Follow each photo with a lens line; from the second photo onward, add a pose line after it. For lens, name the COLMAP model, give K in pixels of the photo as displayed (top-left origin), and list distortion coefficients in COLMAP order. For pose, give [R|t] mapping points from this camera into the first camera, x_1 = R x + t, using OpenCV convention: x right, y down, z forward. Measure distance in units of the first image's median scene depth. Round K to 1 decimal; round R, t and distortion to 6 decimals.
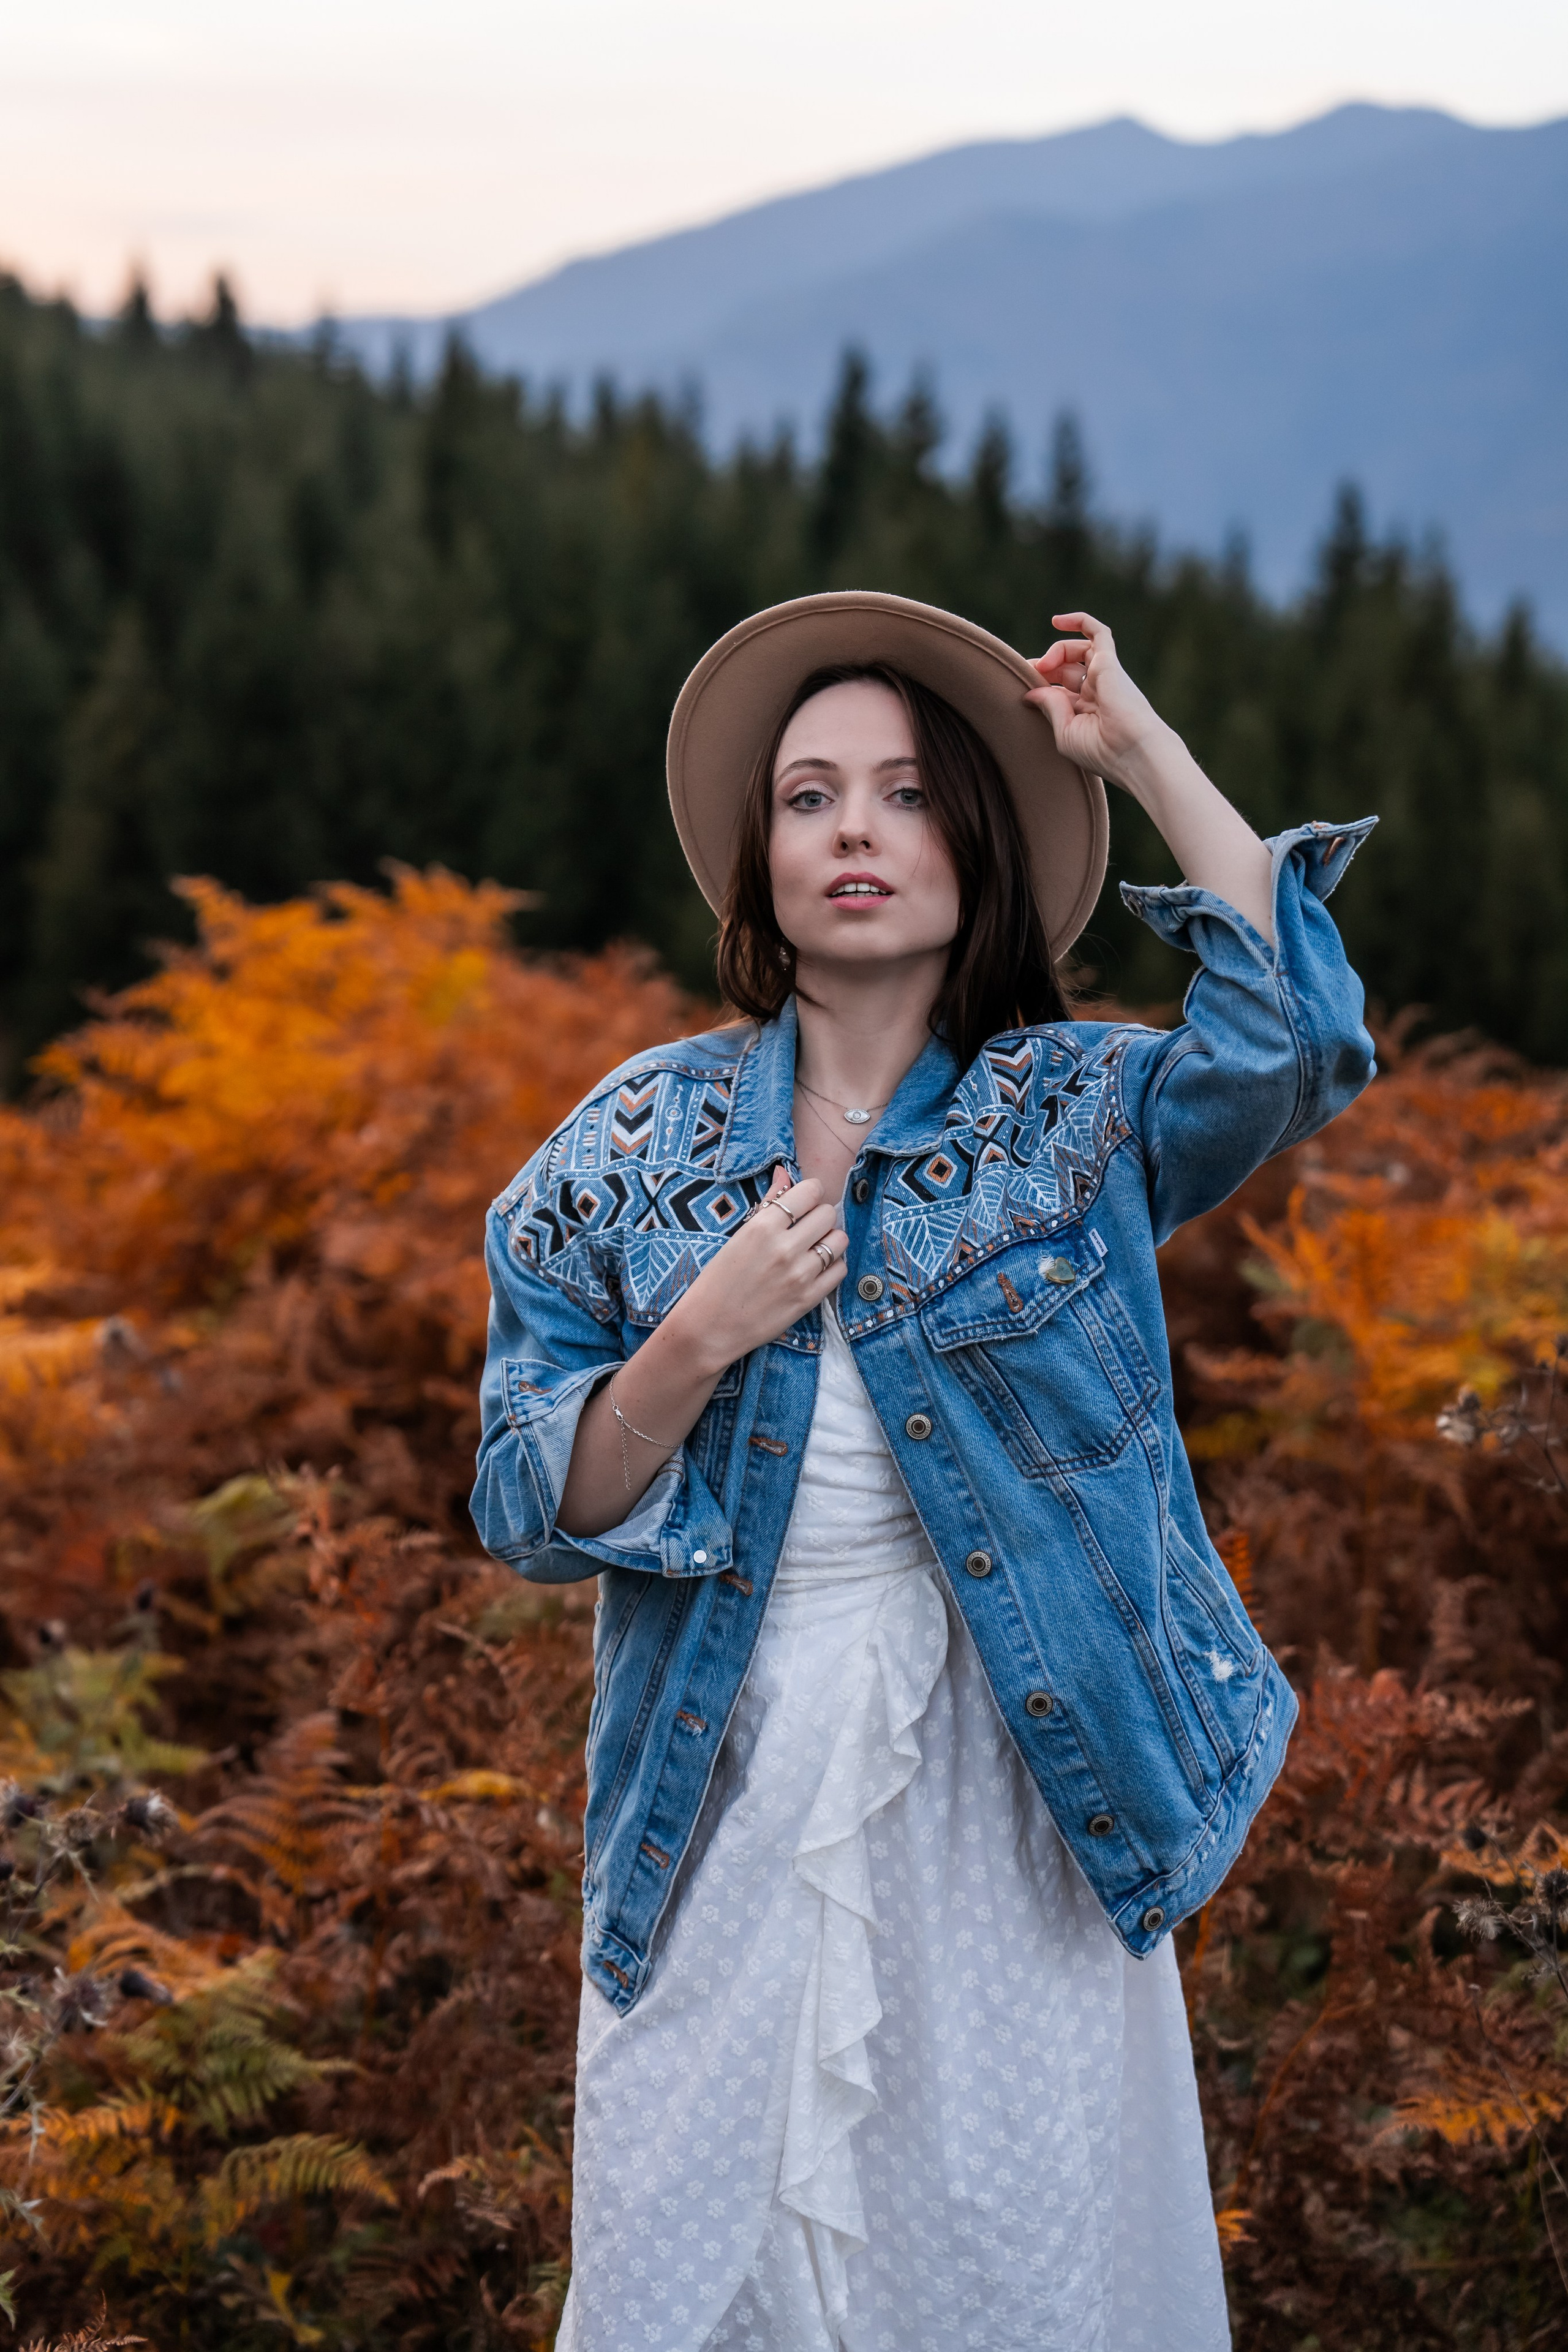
lens RADIAL K [[4595.4, 0, 782.6], [0, 4595.4, 1160.9], [0, 0, 1]] dist [0.315650, 0.000000]
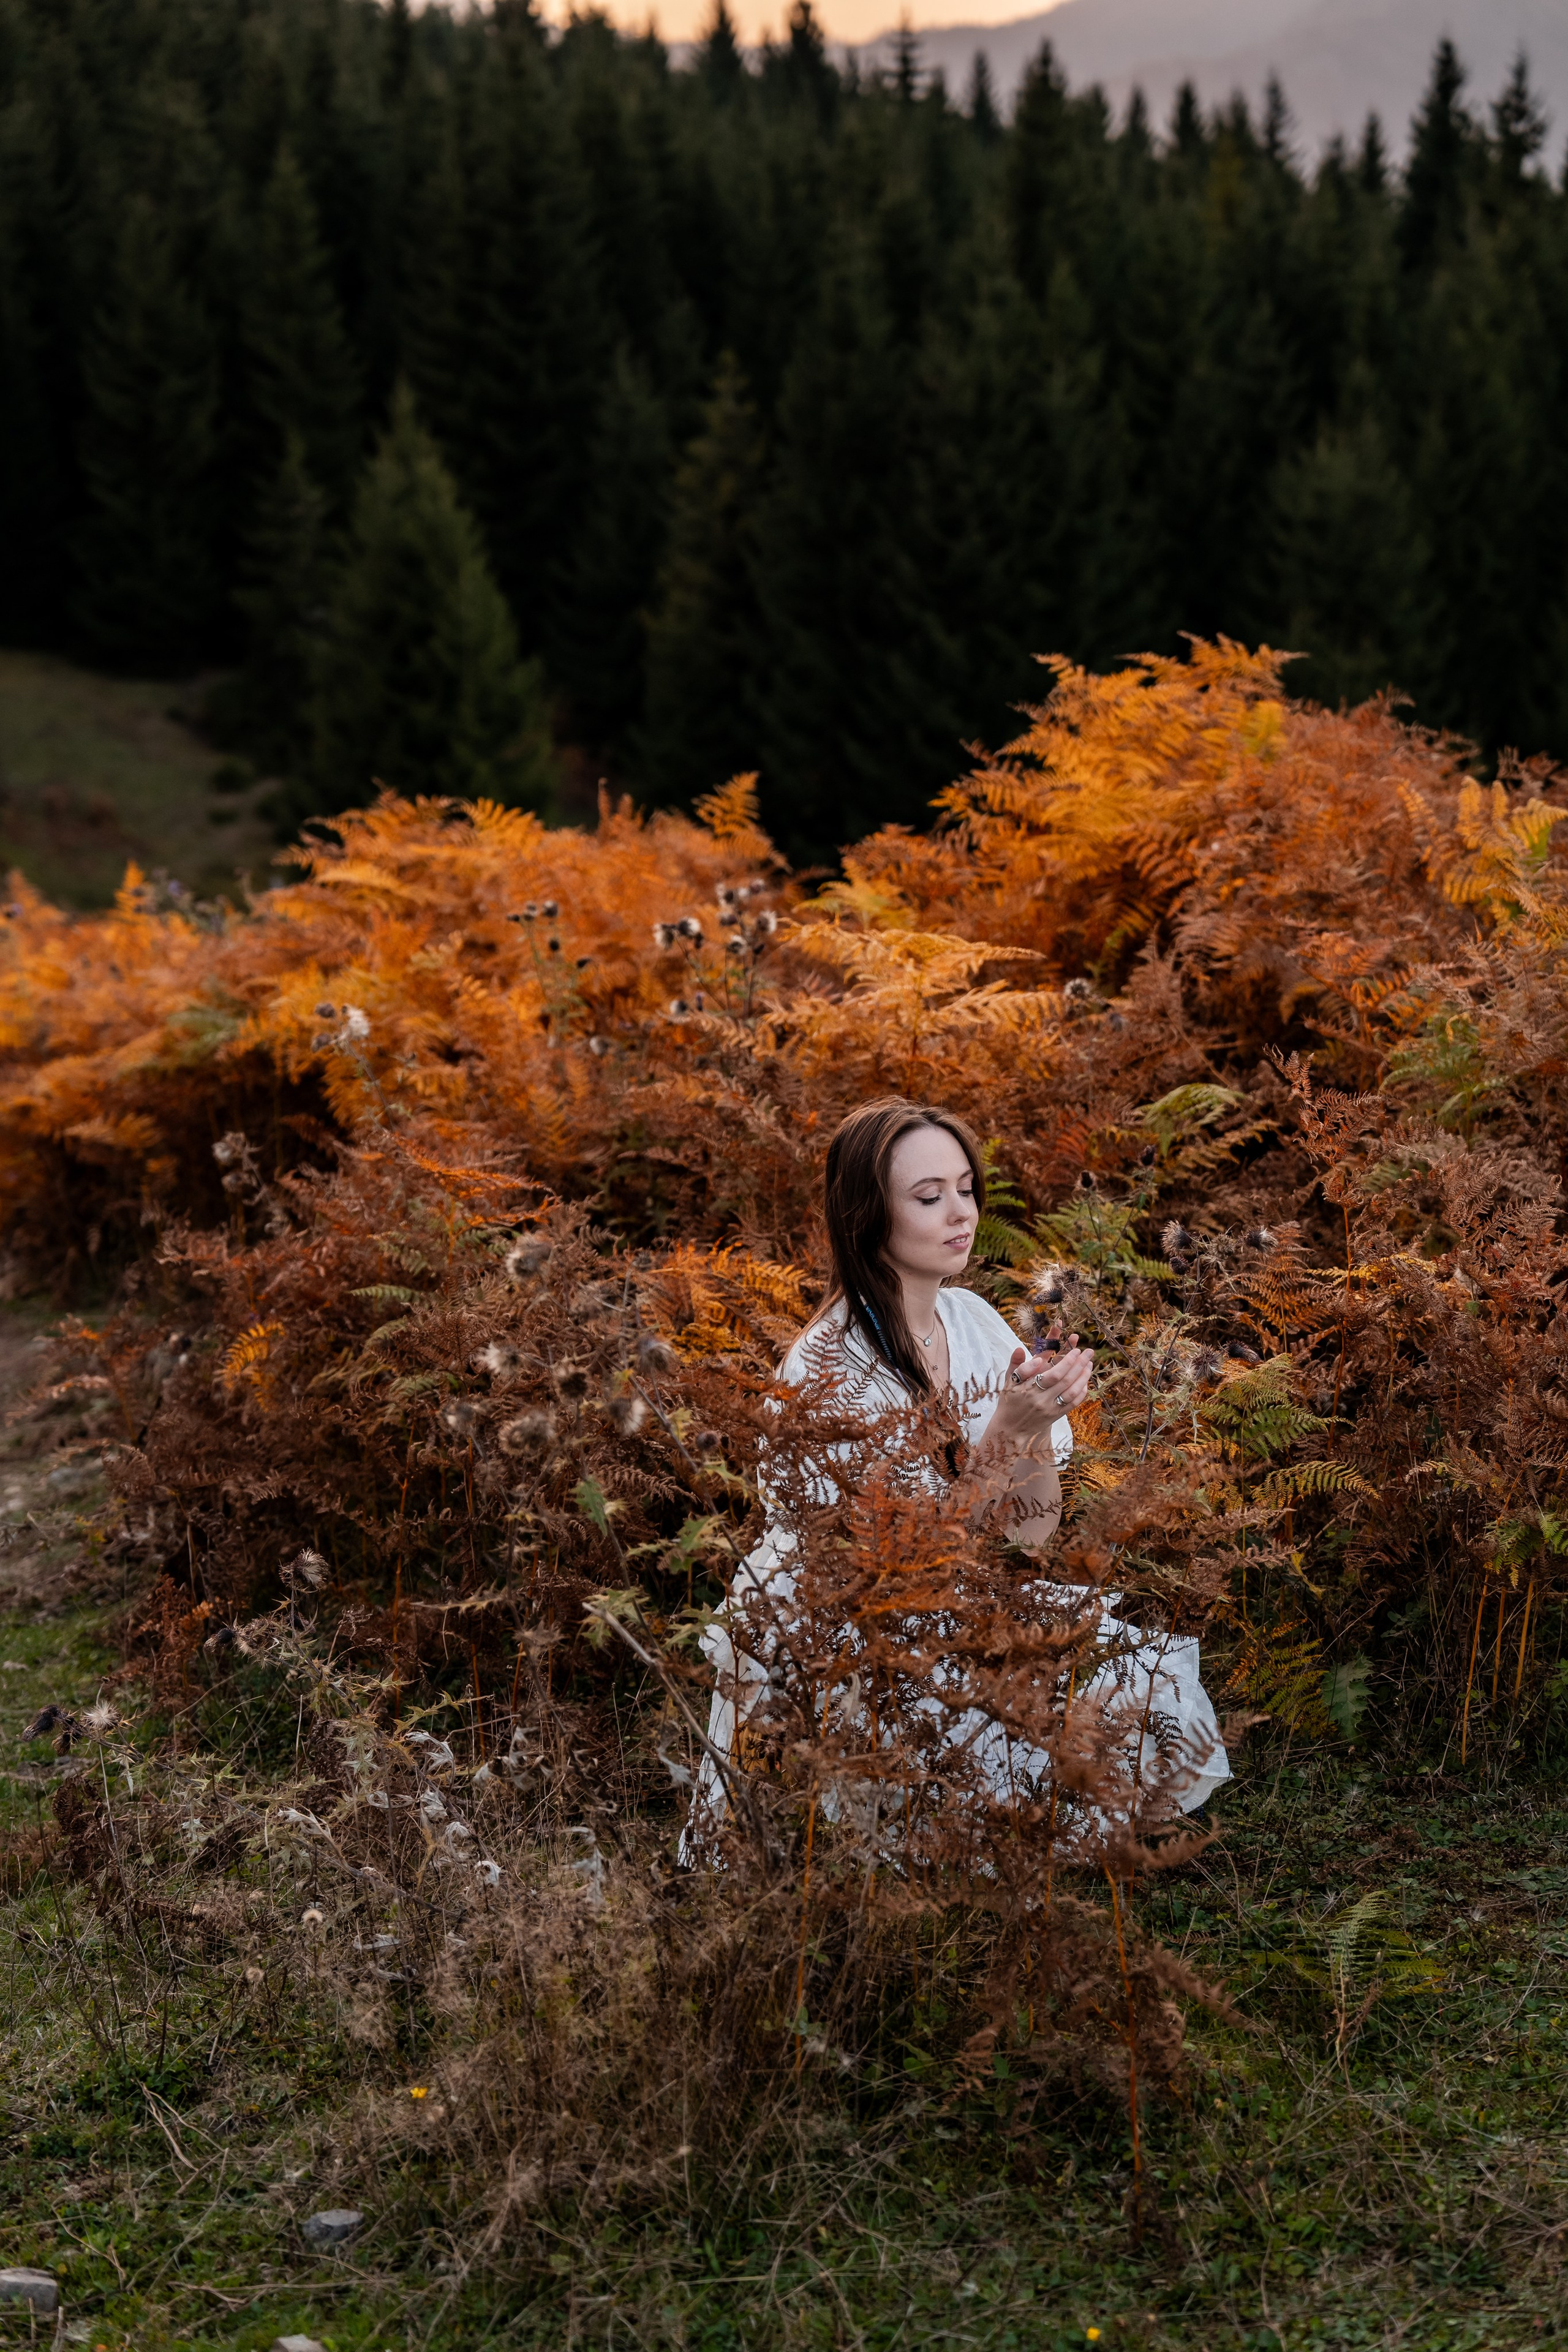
lens RADIAL K [[4595.4, 0, 803.5], [0, 4595.4, 1160.0], [0, 0, 1]] dist [0.315650, 0.000000]
pose [[0.992361, -0.014436, -0.122518, -0.053833], [0.021457, 0.998190, 0.056181, 0.008235], [0.121485, -0.058381, 0.990875, -0.386530]]
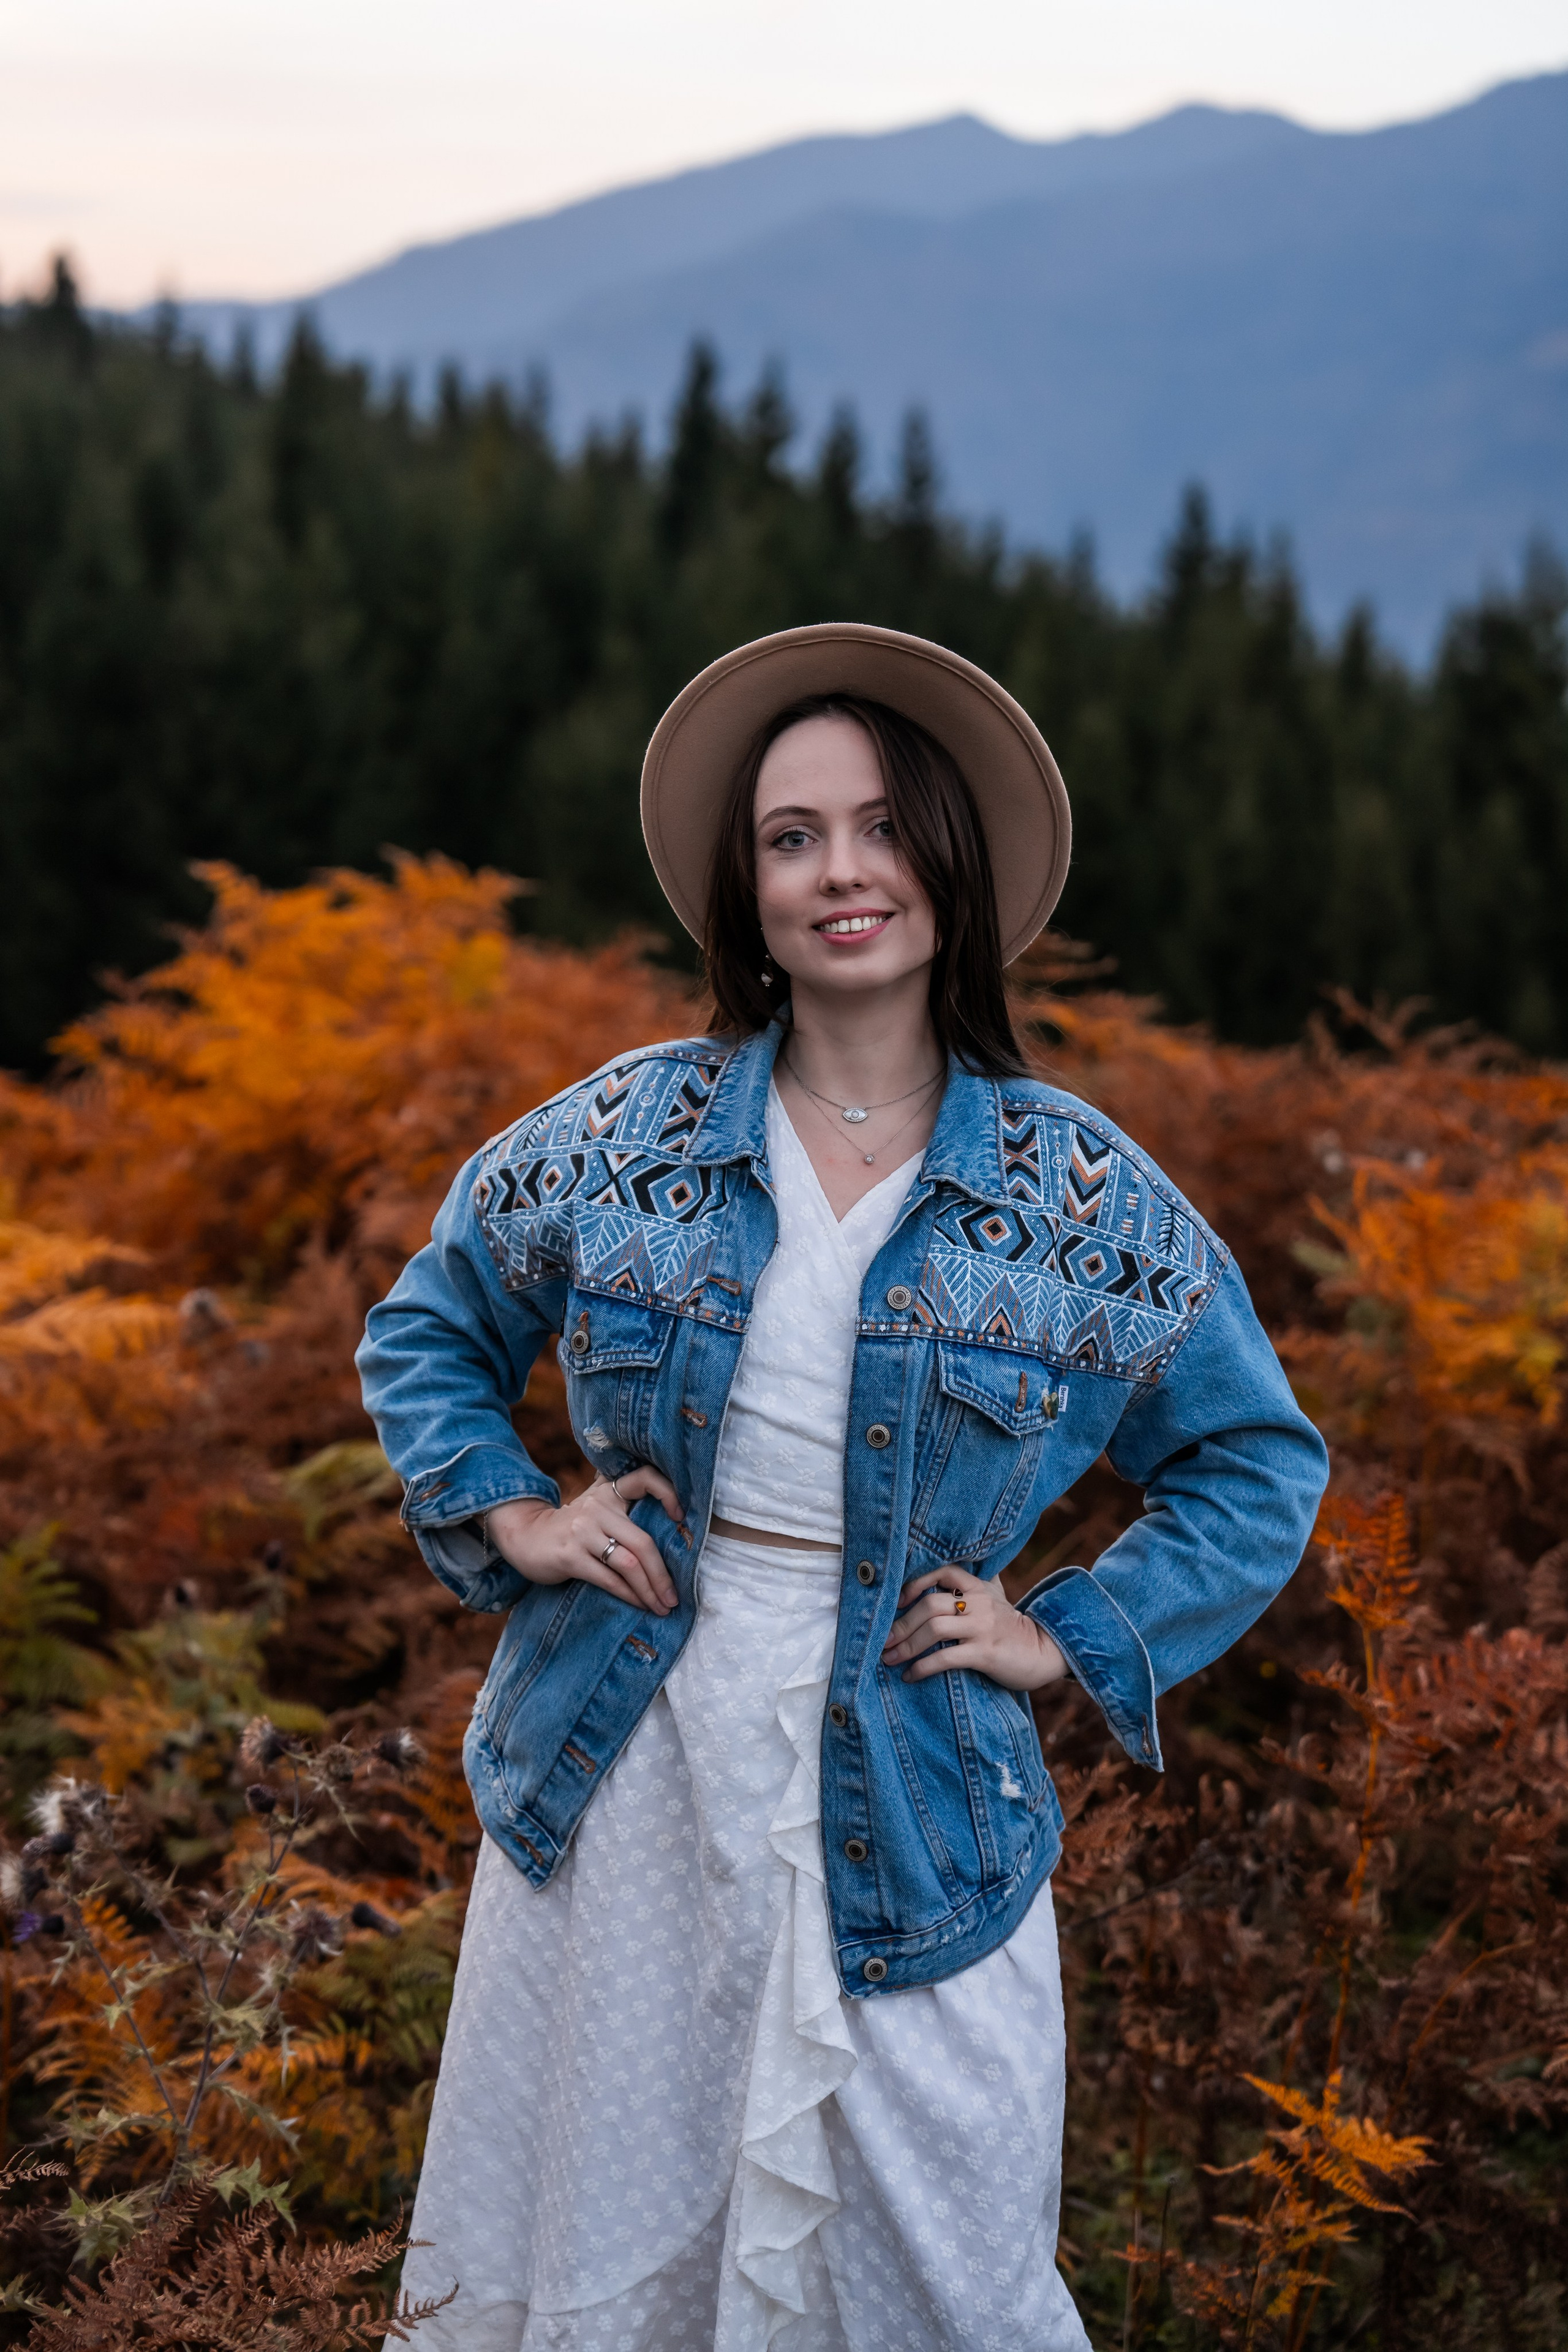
lens RADIAL K [[4595.4, 0, 804.0], [0, 4595.4, 1181.6], [0, 0, 1]] dist [0.315650, 0.000000]
pose [[0.999203, 0.006408, 0.039389, -0.049479], [-0.006624, 0.999964, 0.005356, 0.003447], [-0.039353, -0.005612, 0.999210, -0.023854]]
